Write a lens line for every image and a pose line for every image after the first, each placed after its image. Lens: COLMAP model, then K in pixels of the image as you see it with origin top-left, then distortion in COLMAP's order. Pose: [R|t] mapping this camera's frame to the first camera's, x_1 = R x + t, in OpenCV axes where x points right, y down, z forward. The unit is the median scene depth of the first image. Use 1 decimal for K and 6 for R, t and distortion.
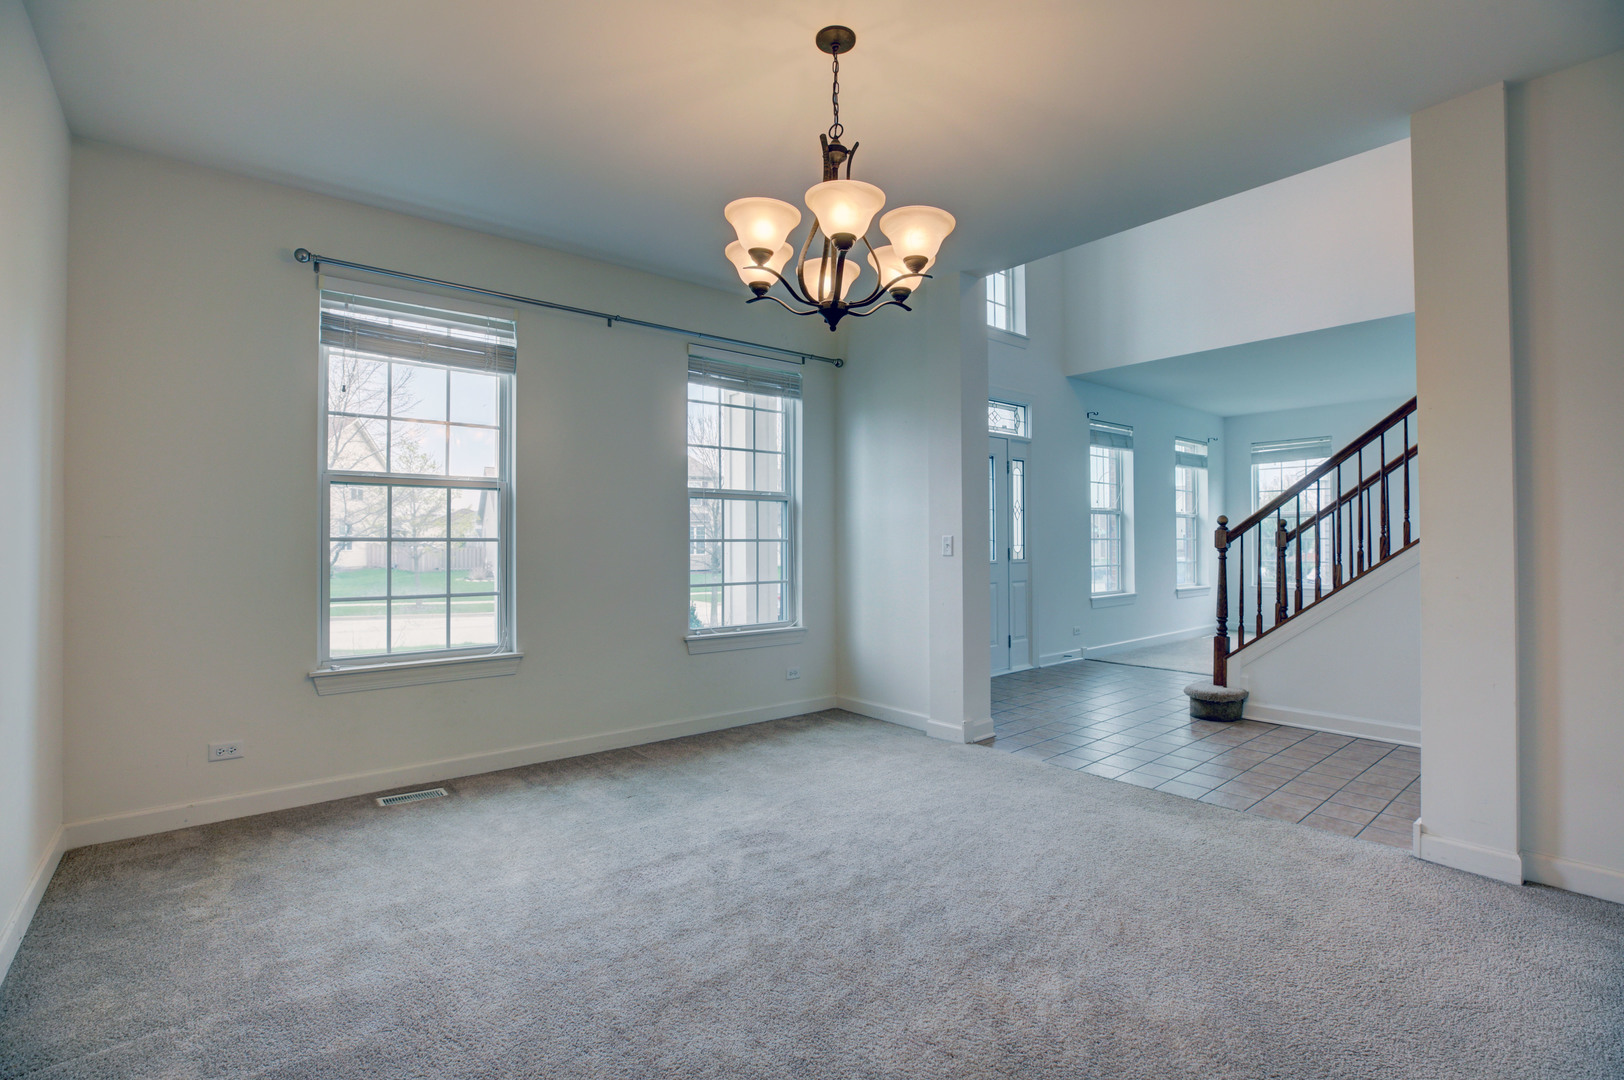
lens RADIAL K [[745.1, 0, 812.3], [0, 745.1, 535.5], [0, 0, 1]] dist [-0.037672, 0.004686]
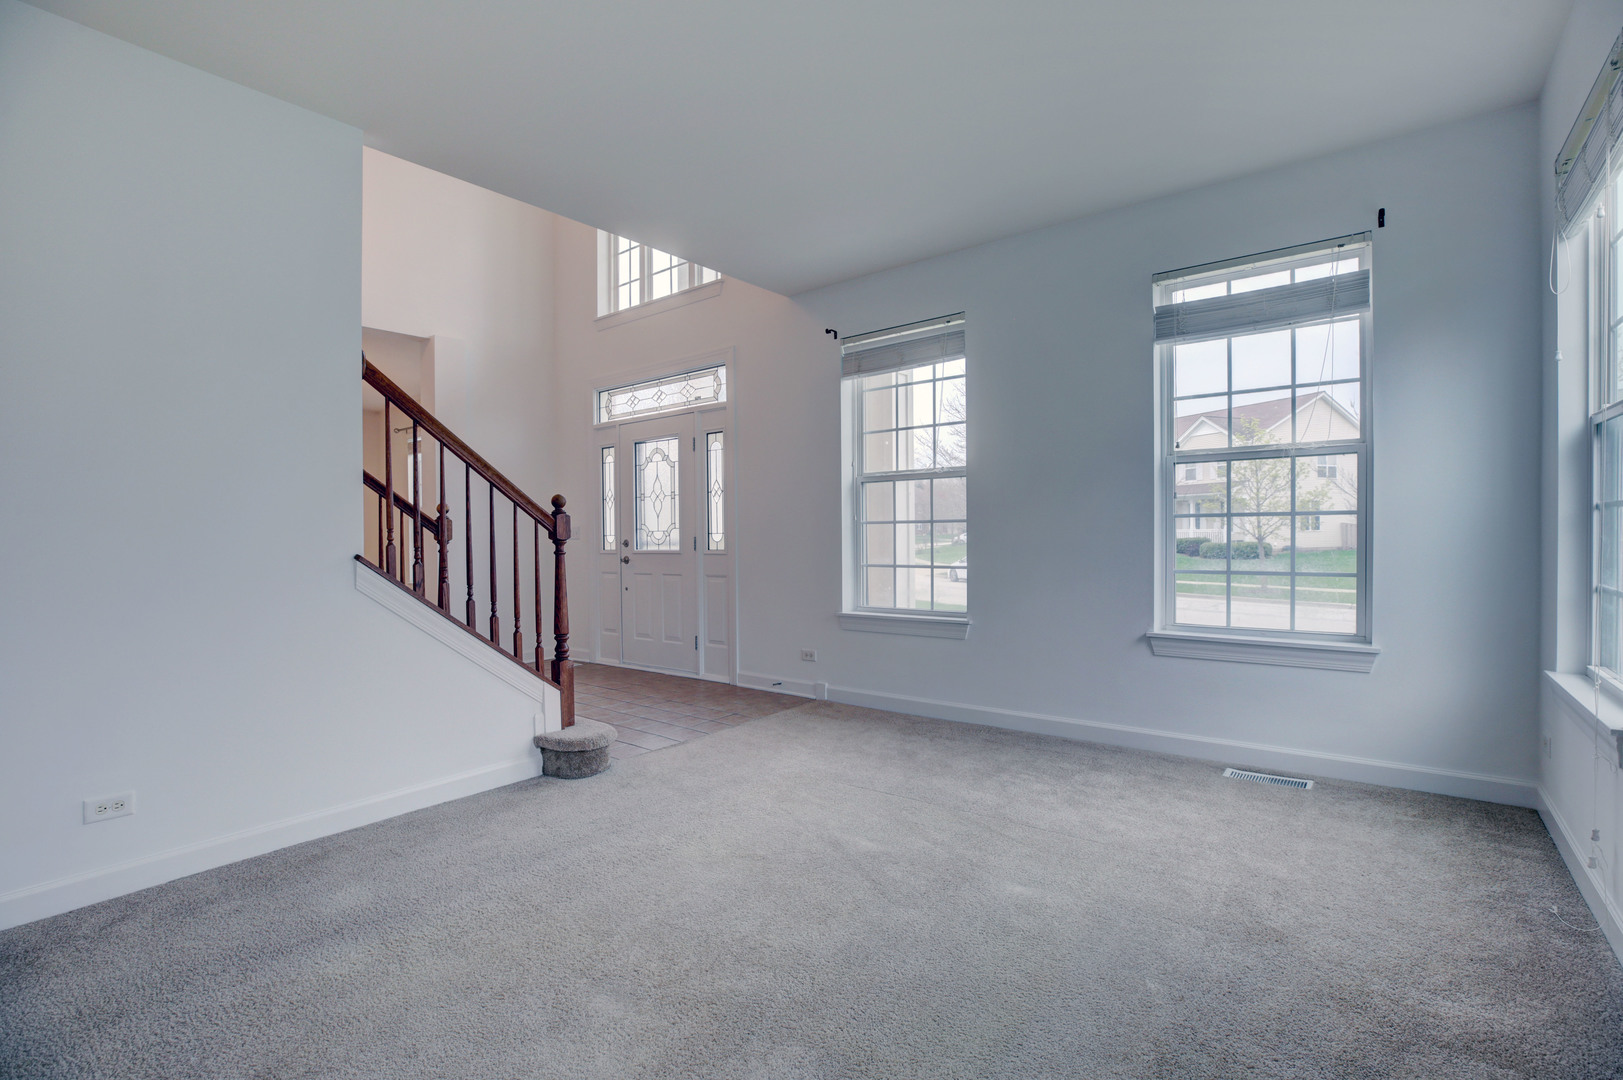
lens RADIAL K [[744.7, 0, 813.9], [0, 744.7, 537.3], [0, 0, 1]] dist [-0.037672, 0.004686]
pose [[0.216226, 0.011597, -0.976275, 1.062668], [0.030325, 0.999367, 0.018588, 0.004744], [0.975872, -0.033624, 0.215737, 0.871016]]
